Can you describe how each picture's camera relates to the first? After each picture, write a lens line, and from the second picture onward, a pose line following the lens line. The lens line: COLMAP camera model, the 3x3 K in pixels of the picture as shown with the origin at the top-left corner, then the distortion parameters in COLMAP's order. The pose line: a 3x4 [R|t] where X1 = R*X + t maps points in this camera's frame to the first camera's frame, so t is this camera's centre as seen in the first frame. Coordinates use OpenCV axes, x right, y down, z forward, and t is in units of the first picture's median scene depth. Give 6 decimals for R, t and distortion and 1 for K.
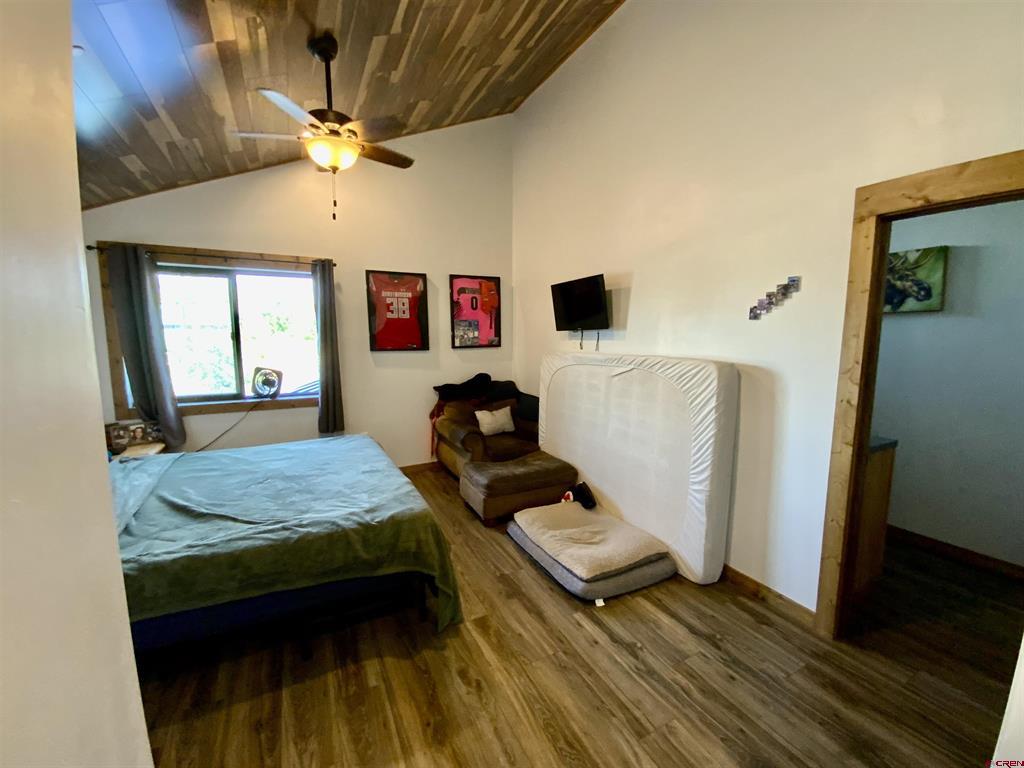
lens RADIAL K [[418.1, 0, 512.0], [0, 418.1, 384.0], [0, 0, 1]] dist [0.047044, -0.021879]
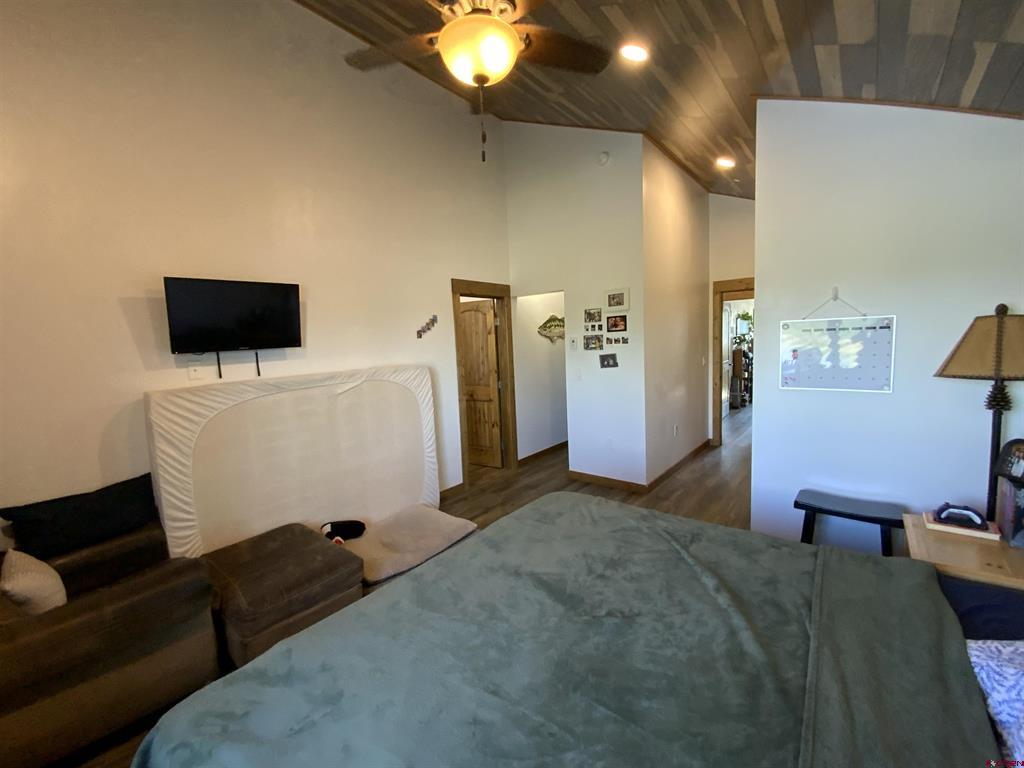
lens RADIAL K [[418.1, 0, 512.0], [0, 418.1, 384.0], [0, 0, 1]] dist [0.047044, -0.021879]
pose [[-0.389960, -0.077561, 0.917560, -0.715892], [0.157568, 0.976130, 0.149478, -0.109854], [-0.907251, 0.202868, -0.368430, 0.876769]]
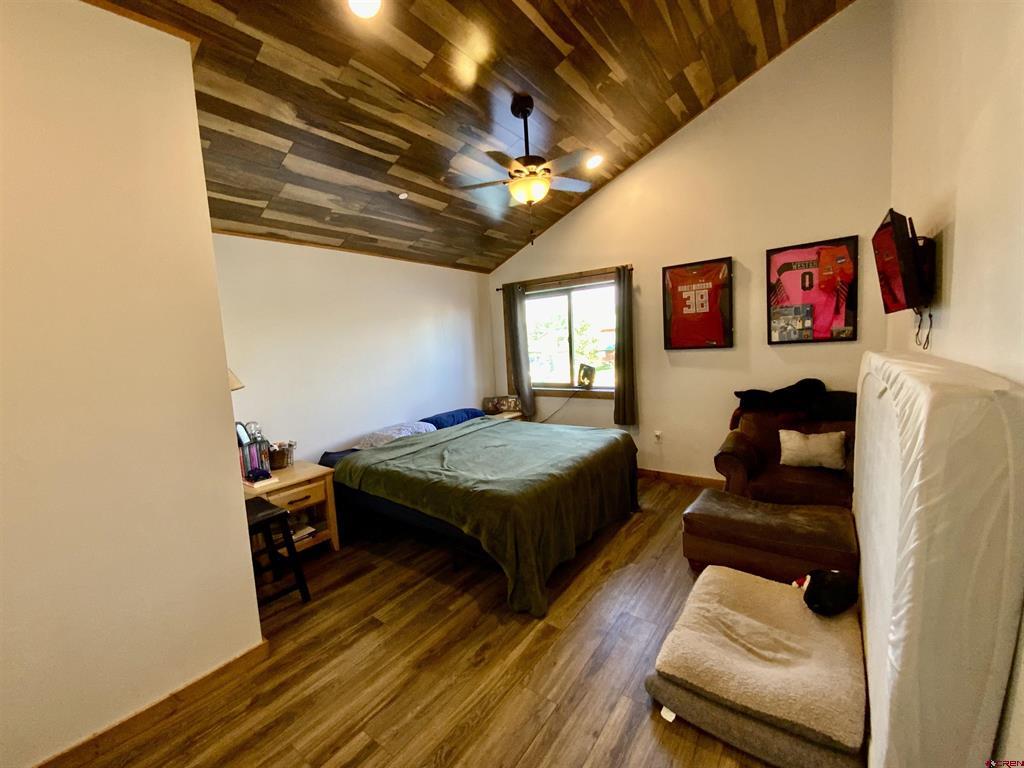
lens RADIAL K [[418.1, 0, 512.0], [0, 418.1, 384.0], [0, 0, 1]] dist [0.047044, -0.021879]
pose [[0.446217, 0.069765, -0.892201, 0.475154], [-0.055737, 0.997188, 0.050098, -0.034612], [0.893187, 0.027374, 0.448851, 0.303799]]
